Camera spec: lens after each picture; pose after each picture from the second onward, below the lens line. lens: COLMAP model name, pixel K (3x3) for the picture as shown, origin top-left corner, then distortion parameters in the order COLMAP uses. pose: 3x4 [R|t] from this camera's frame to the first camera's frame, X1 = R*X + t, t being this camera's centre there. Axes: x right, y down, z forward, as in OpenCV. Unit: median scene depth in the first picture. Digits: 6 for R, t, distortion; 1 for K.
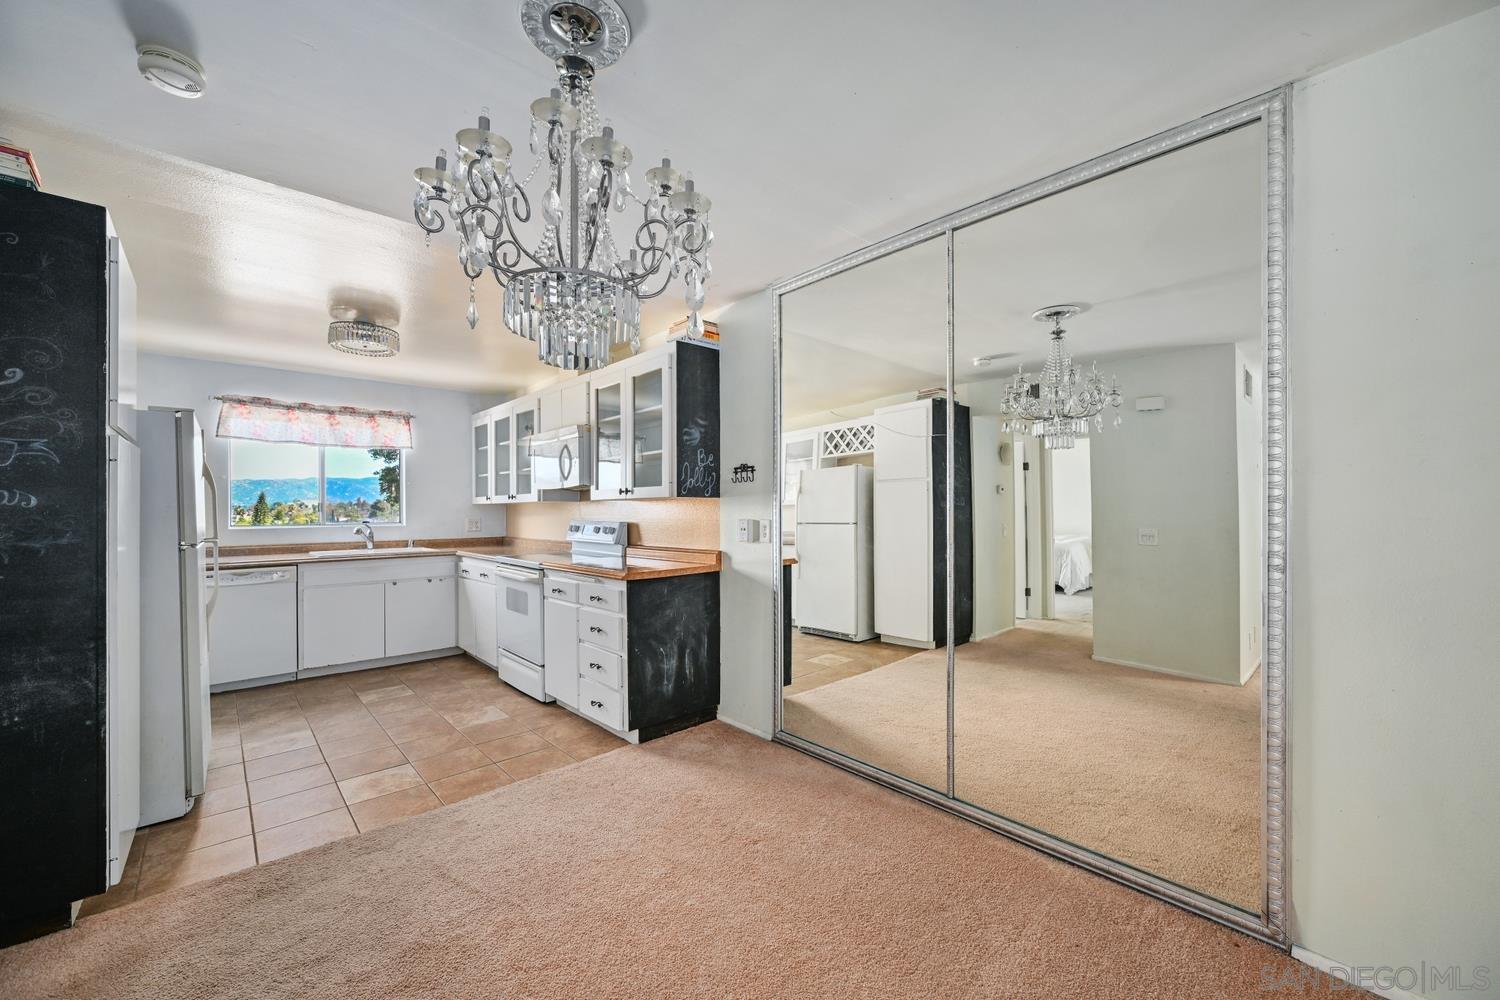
lens RADIAL K [[590.0, 0, 752.6], [0, 590.0, 510.7], [0, 0, 1]] dist [-0.000377, -0.000040]
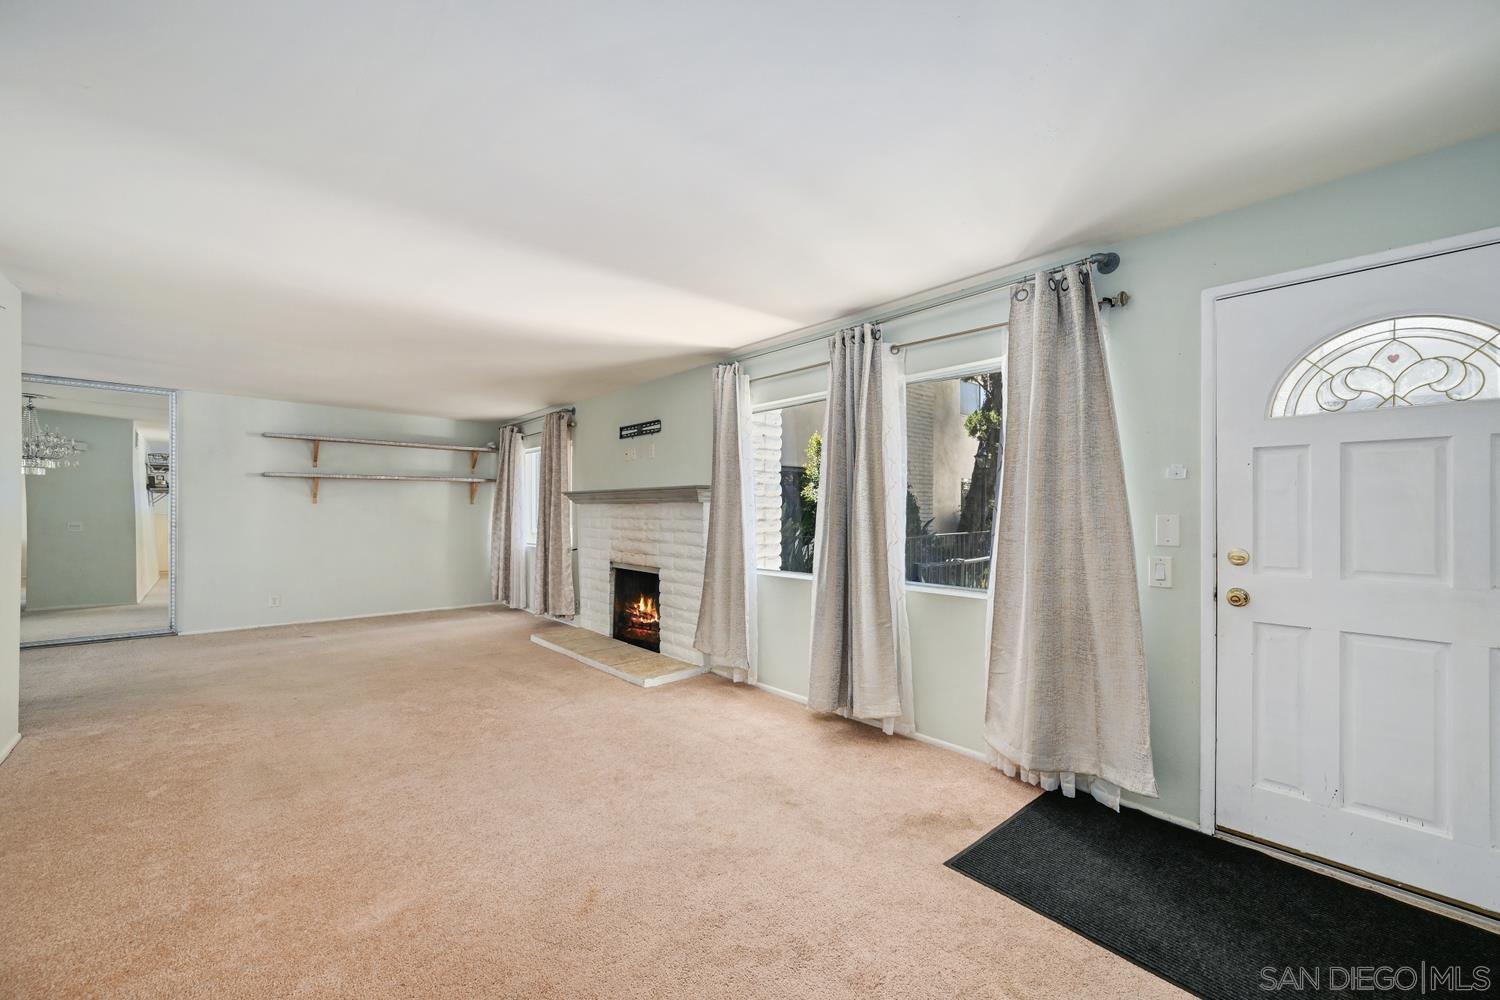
lens RADIAL K [[590.4, 0, 754.1], [0, 590.4, 501.5], [0, 0, 1]] dist [0.000152, -0.000027]
pose [[0.013705, 0.016726, 0.999766, -0.964526], [0.004188, 0.999850, -0.016785, 0.008138], [-0.999897, 0.004418, 0.013633, -0.928873]]
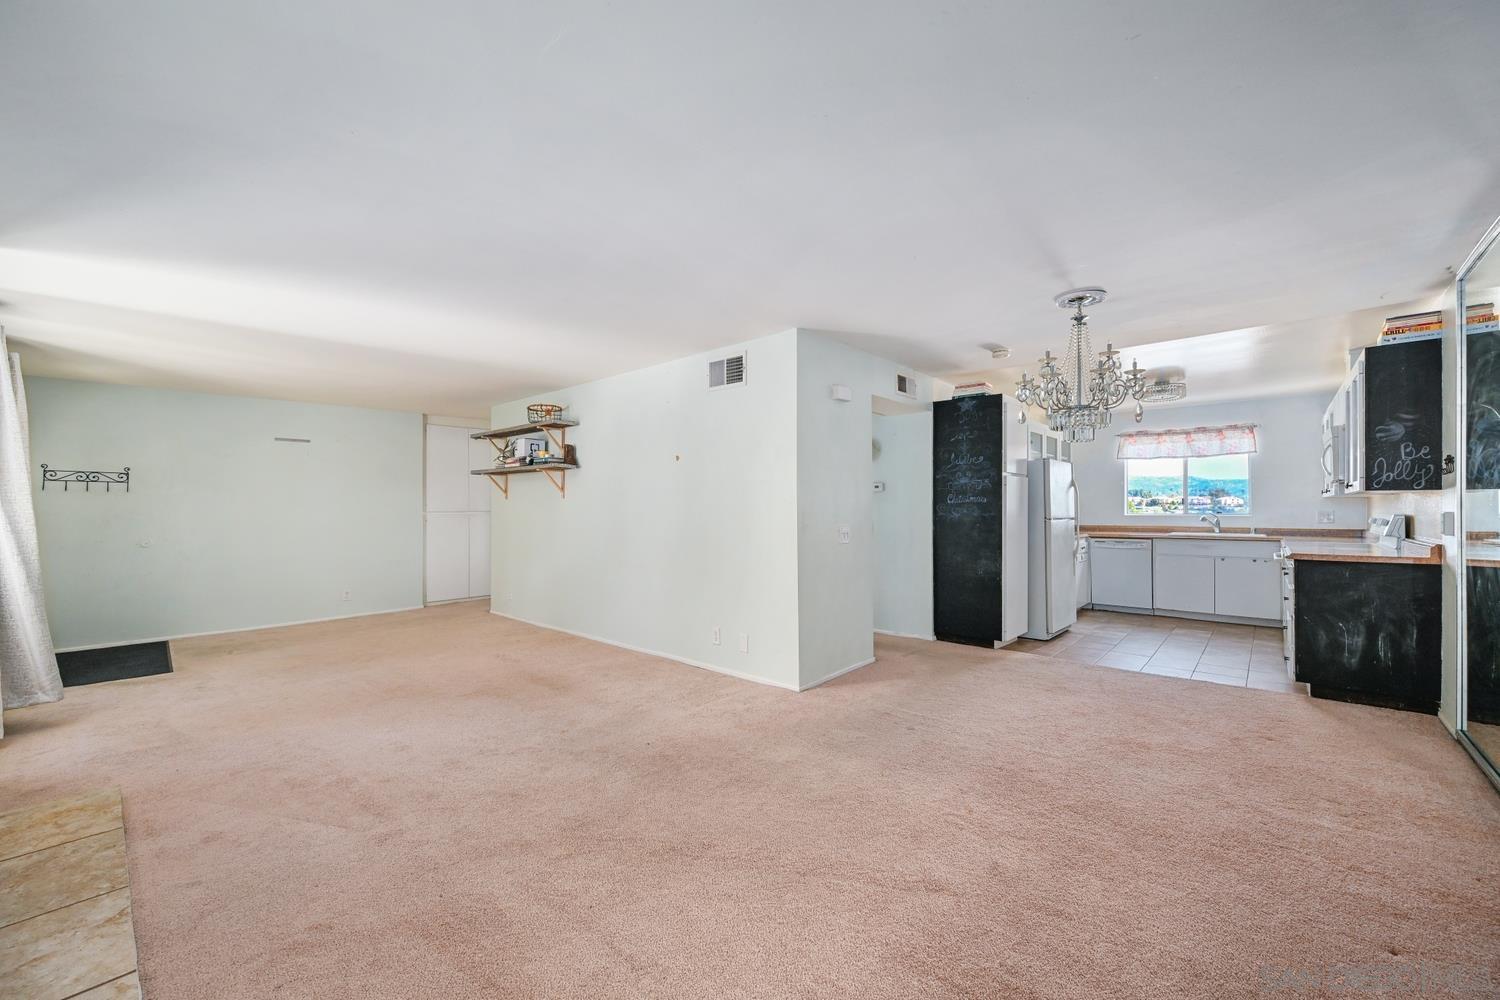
lens RADIAL K [[583.5, 0, 755.0], [0, 583.5, 504.6], [0, 0, 1]] dist [-0.001070, 0.000049]
pose [[0.102334, 0.000532, -0.994750, 0.615334], [-0.000620, 1.000000, 0.000471, 0.001977], [0.994750, 0.000569, 0.102334, -0.176205]]
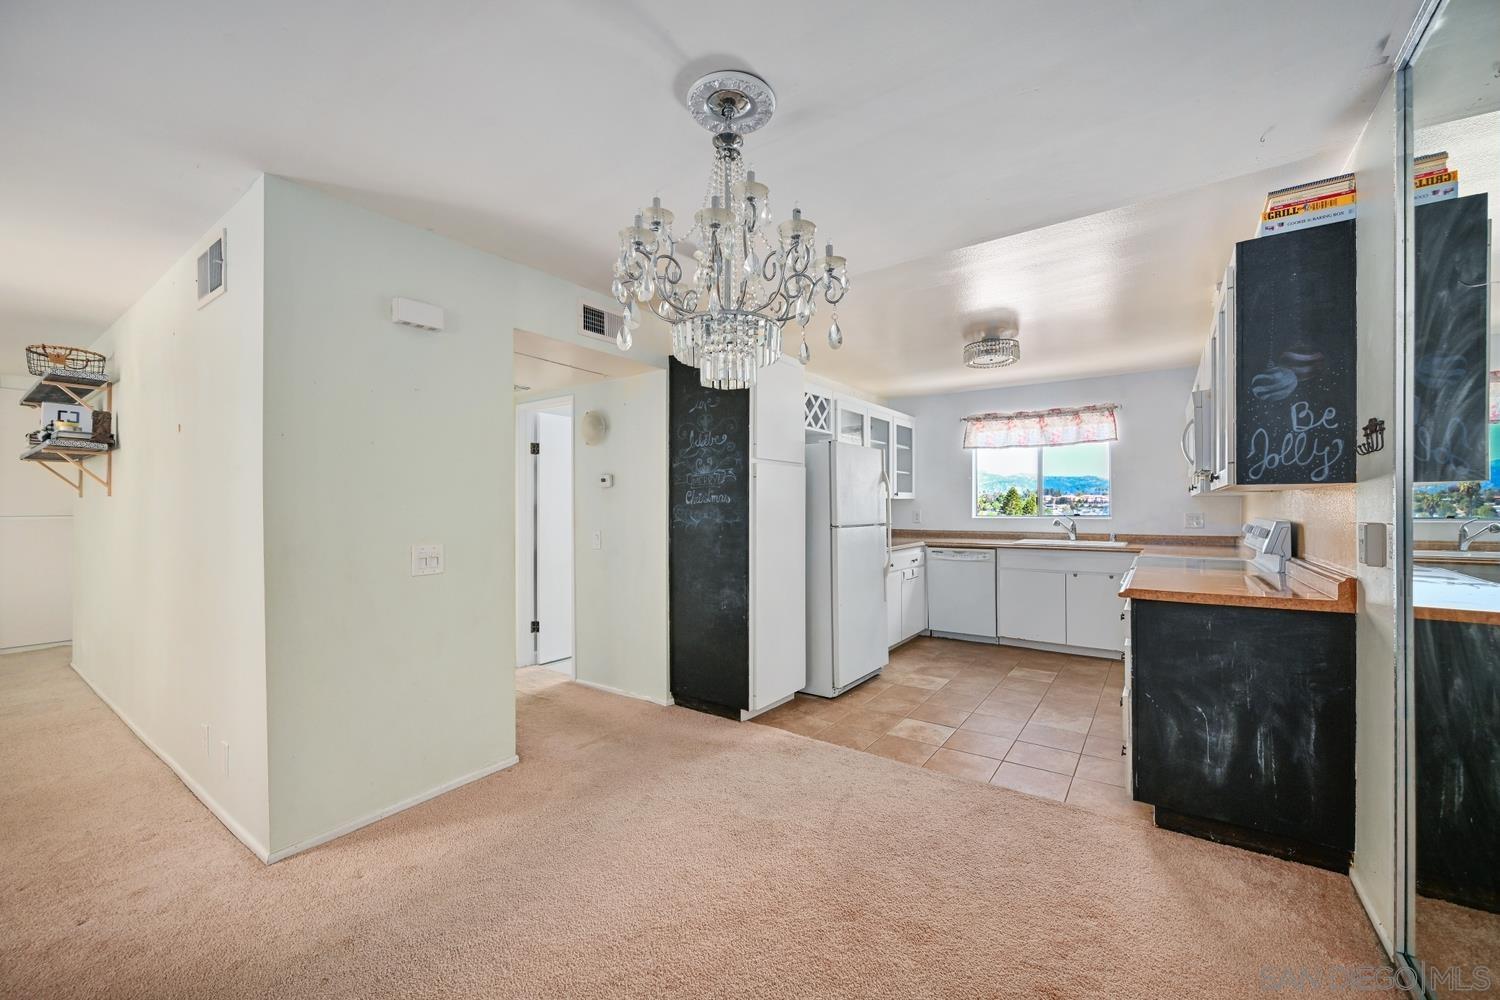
lens RADIAL K [[584.5, 0, 754.2], [0, 584.5, 503.4], [0, 0, 1]] dist [-0.000812, -0.000356]
pose [[0.214650, 0.001105, -0.976690, 0.283699], [-0.000022, 0.999999, 0.001127, -0.002460], [0.976691, -0.000221, 0.214650, 0.255420]]
